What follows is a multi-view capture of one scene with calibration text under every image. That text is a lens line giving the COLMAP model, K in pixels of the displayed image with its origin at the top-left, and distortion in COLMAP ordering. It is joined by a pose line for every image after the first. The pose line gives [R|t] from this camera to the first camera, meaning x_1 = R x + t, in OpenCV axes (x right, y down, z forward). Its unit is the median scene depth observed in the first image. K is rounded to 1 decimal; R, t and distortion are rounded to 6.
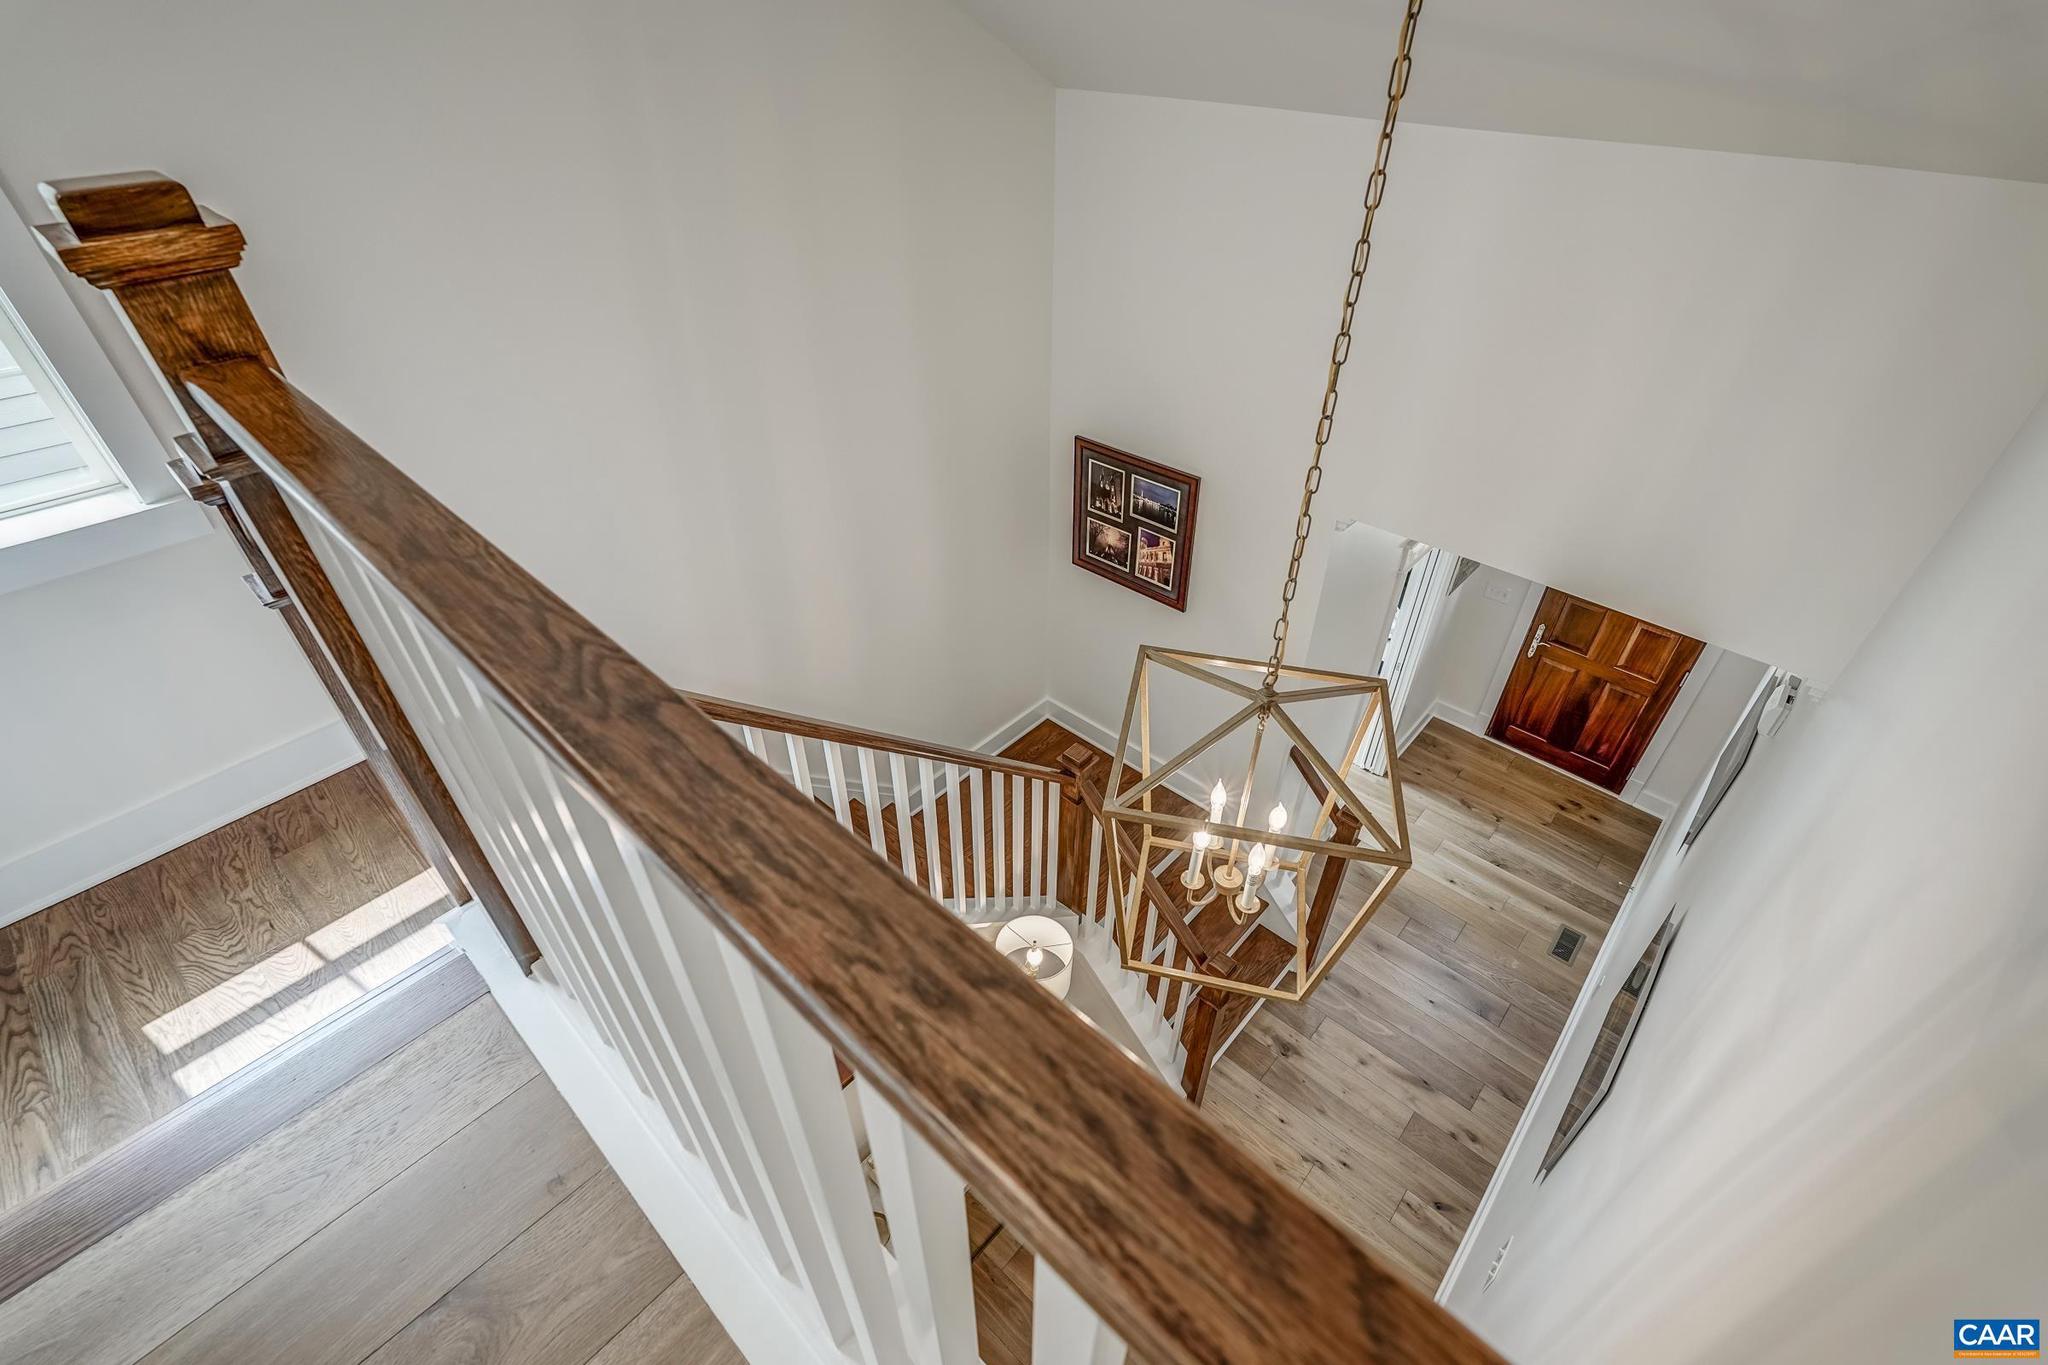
lens RADIAL K [[904.2, 0, 1024.0], [0, 904.2, 682.5], [0, 0, 1]] dist [0.000235, 0.000027]
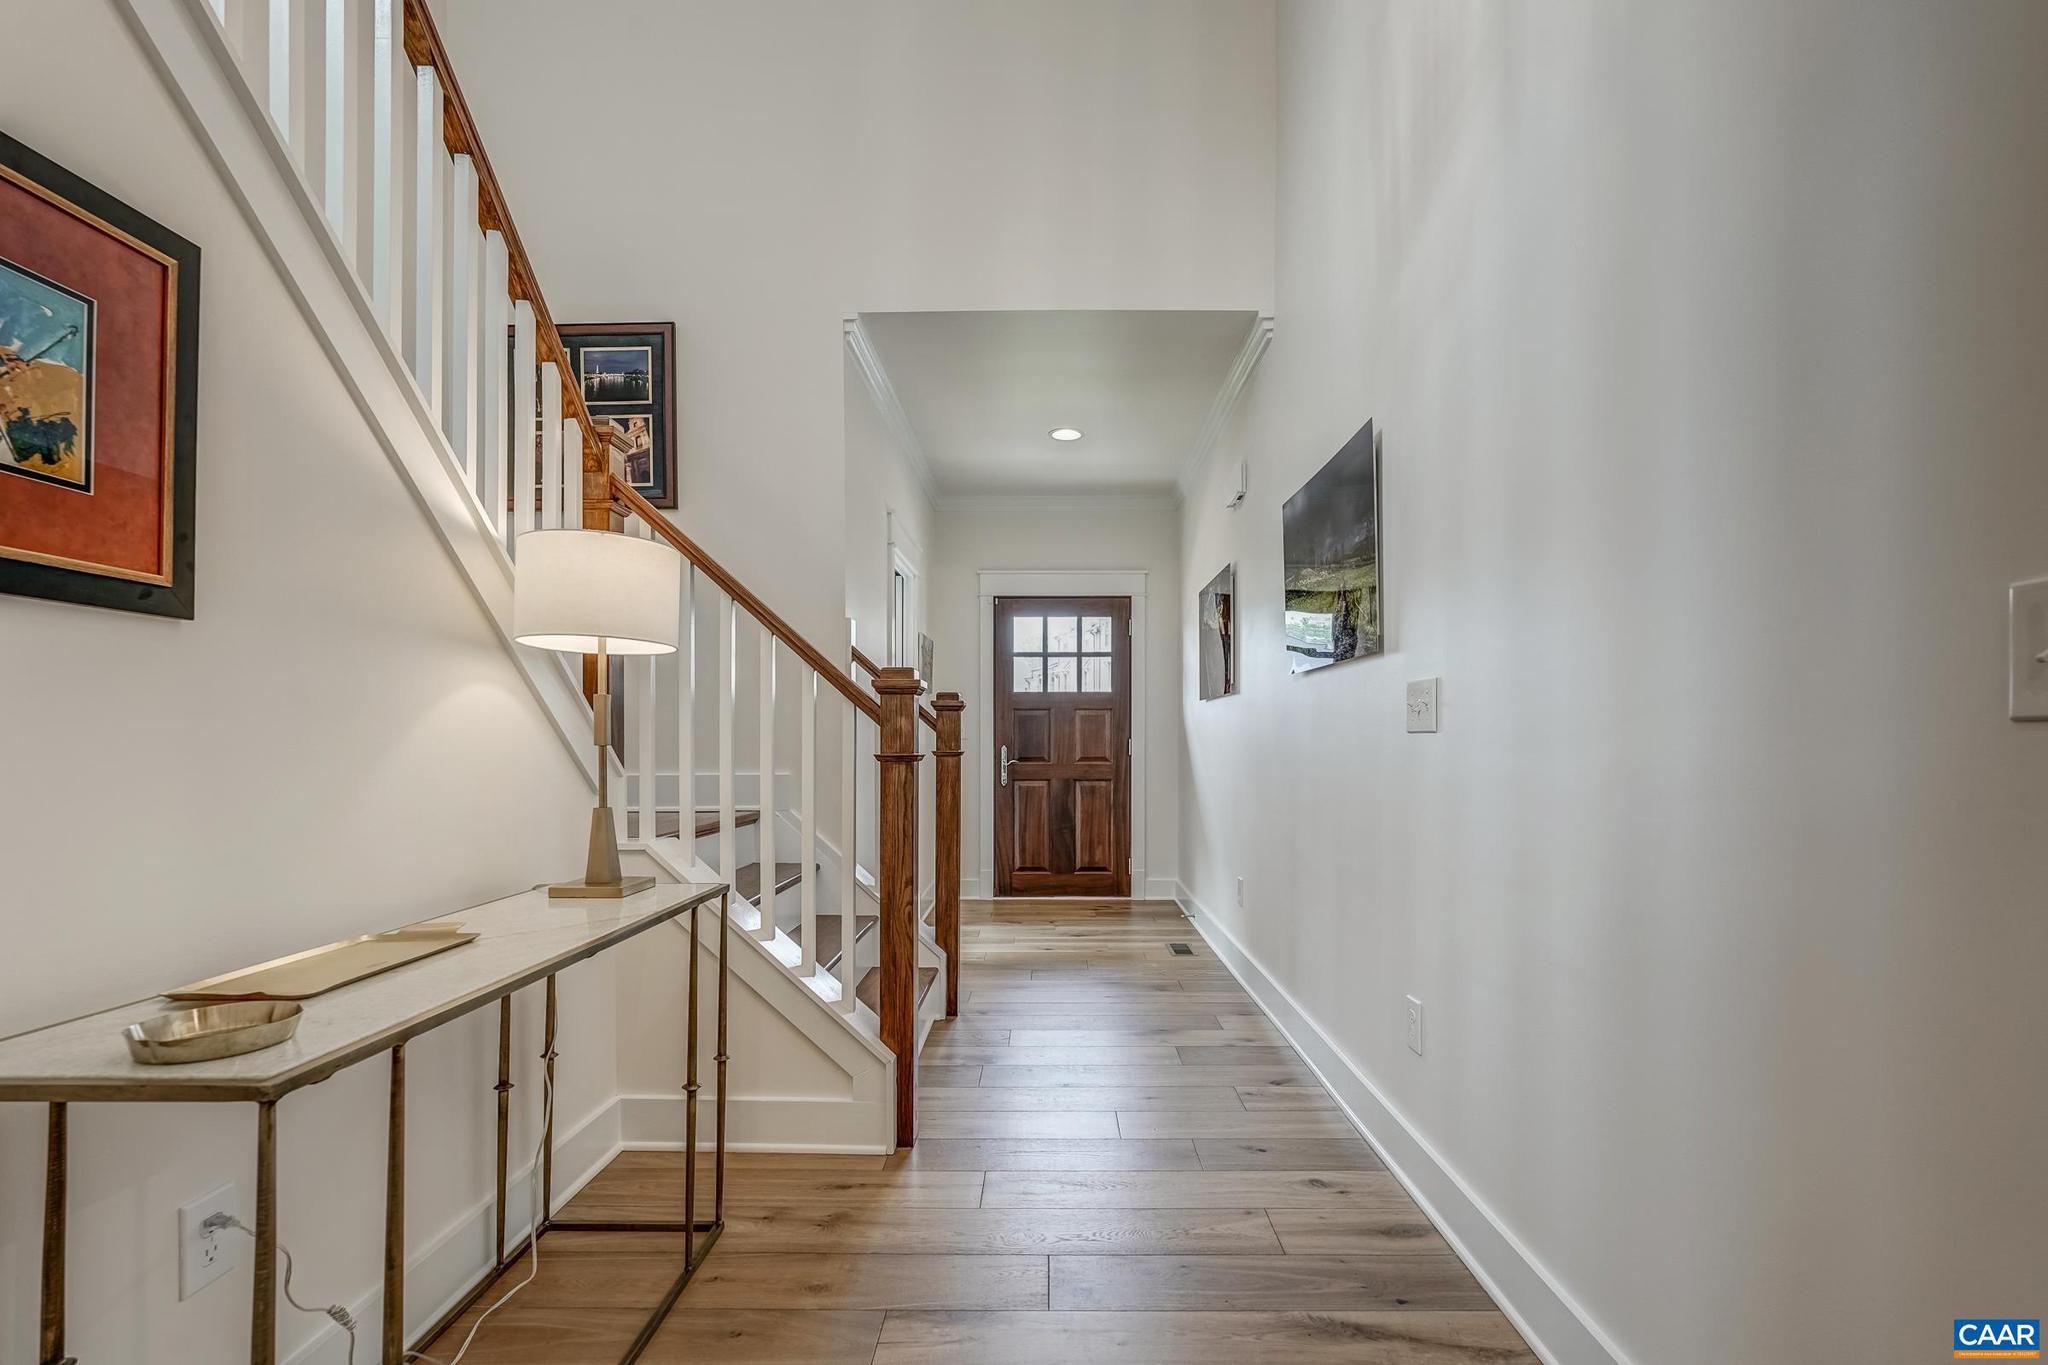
lens RADIAL K [[939.1, 0, 1045.2], [0, 939.1, 745.3], [0, 0, 1]] dist [-0.020558, 0.012034]
pose [[0.740642, -0.003715, 0.671889, -0.103193], [0.418756, 0.784569, -0.457269, 0.463066], [-0.525445, 0.620030, 0.582640, 0.387566]]
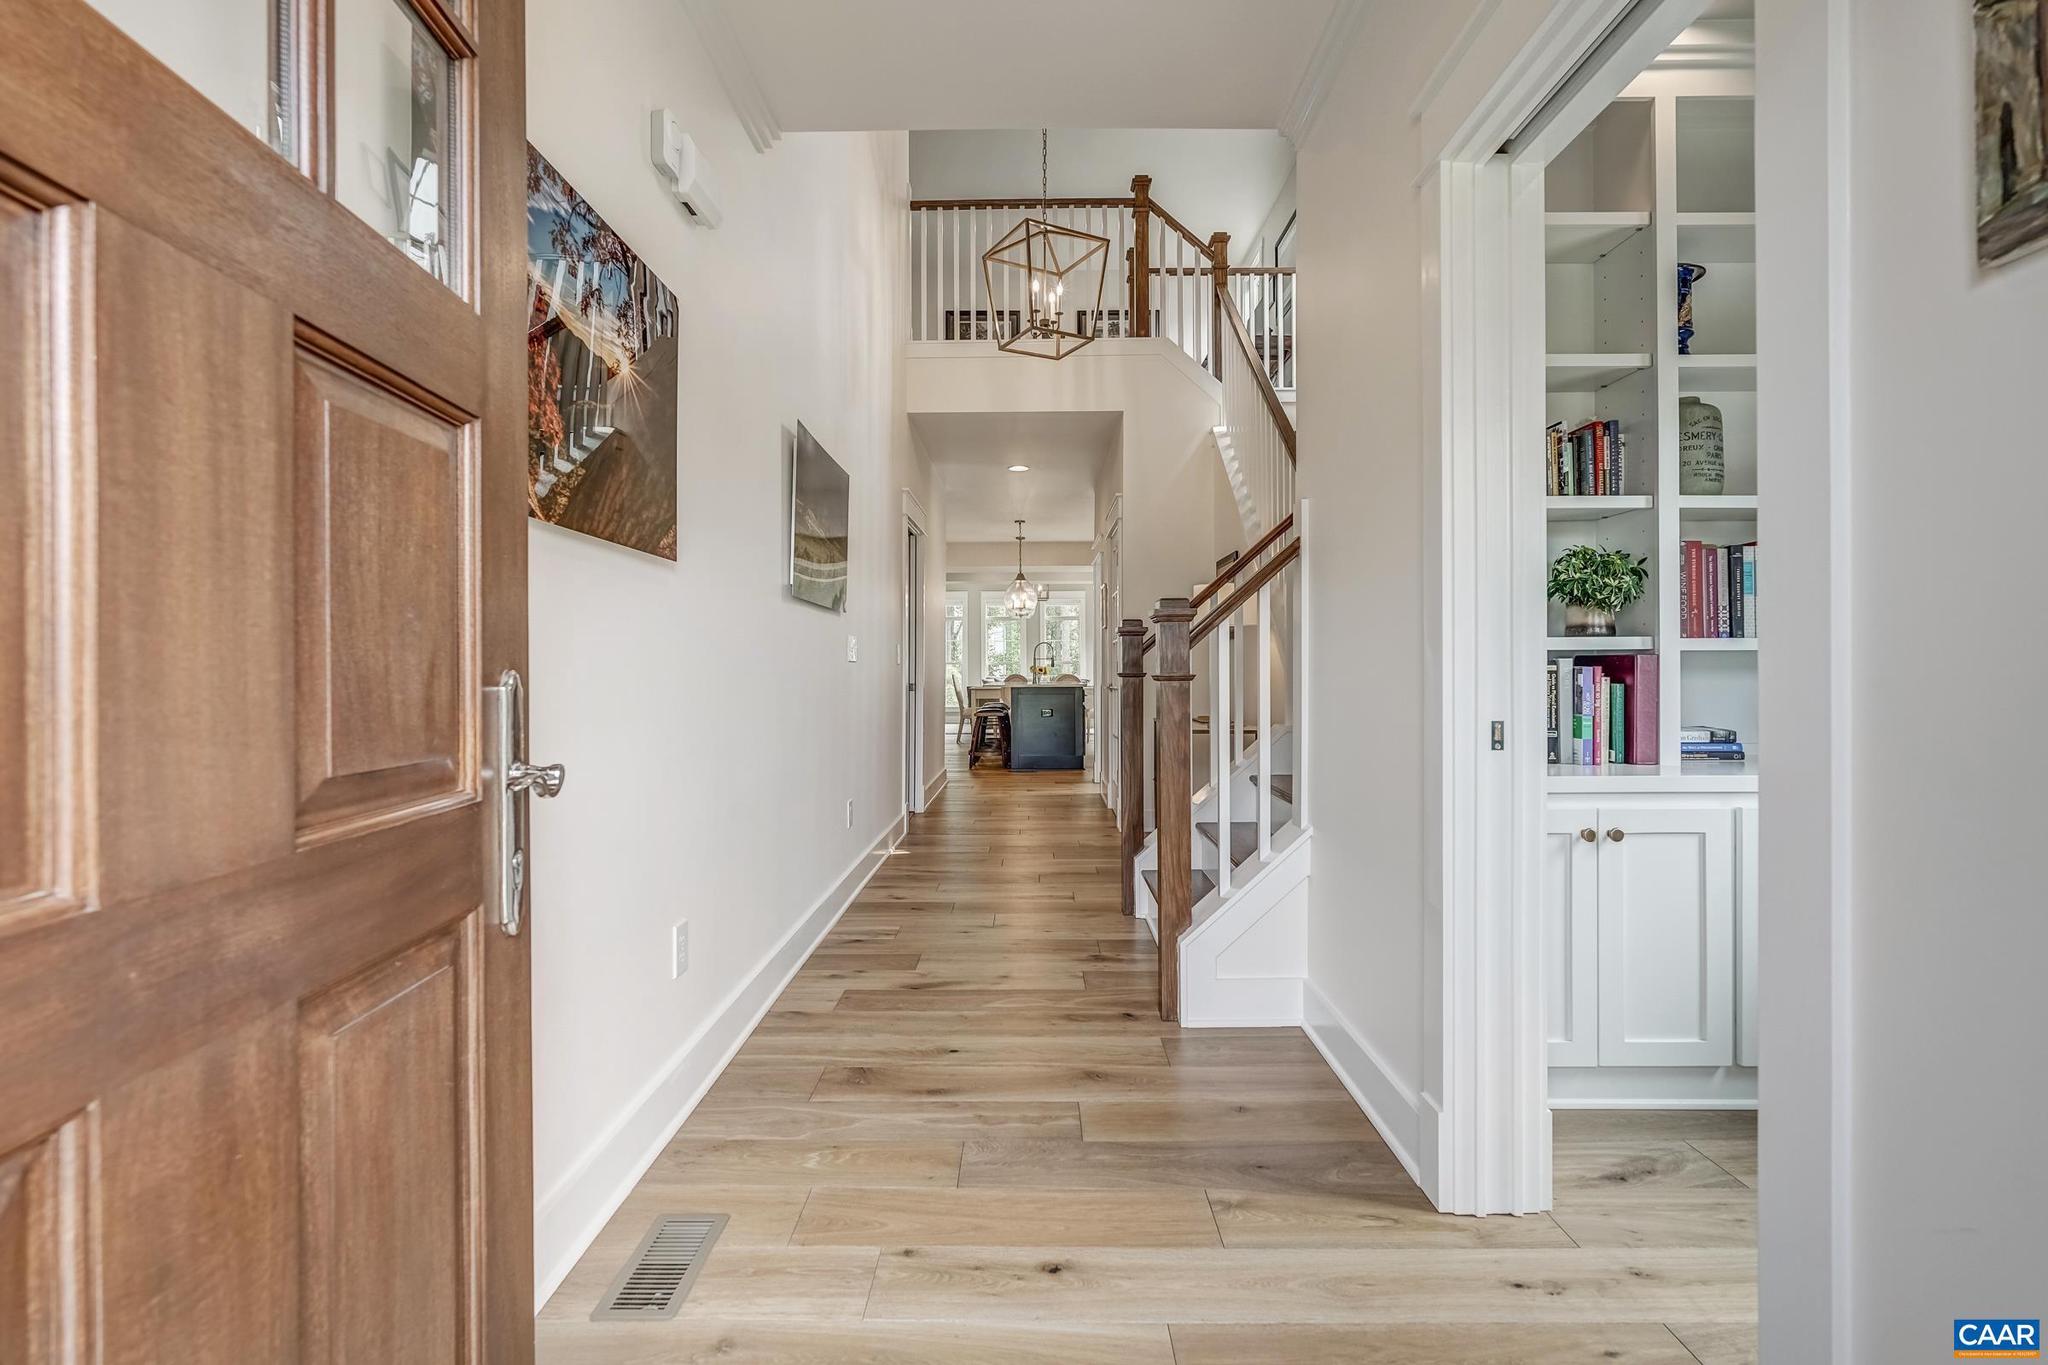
lens RADIAL K [[911.5, 0, 1024.0], [0, 911.5, 682.5], [0, 0, 1]] dist [0.000379, -0.000028]
pose [[-0.740042, 0.005947, -0.672534, 0.669880], [-0.413282, 0.784873, 0.461706, -0.045601], [0.530599, 0.619628, -0.578382, 1.046842]]
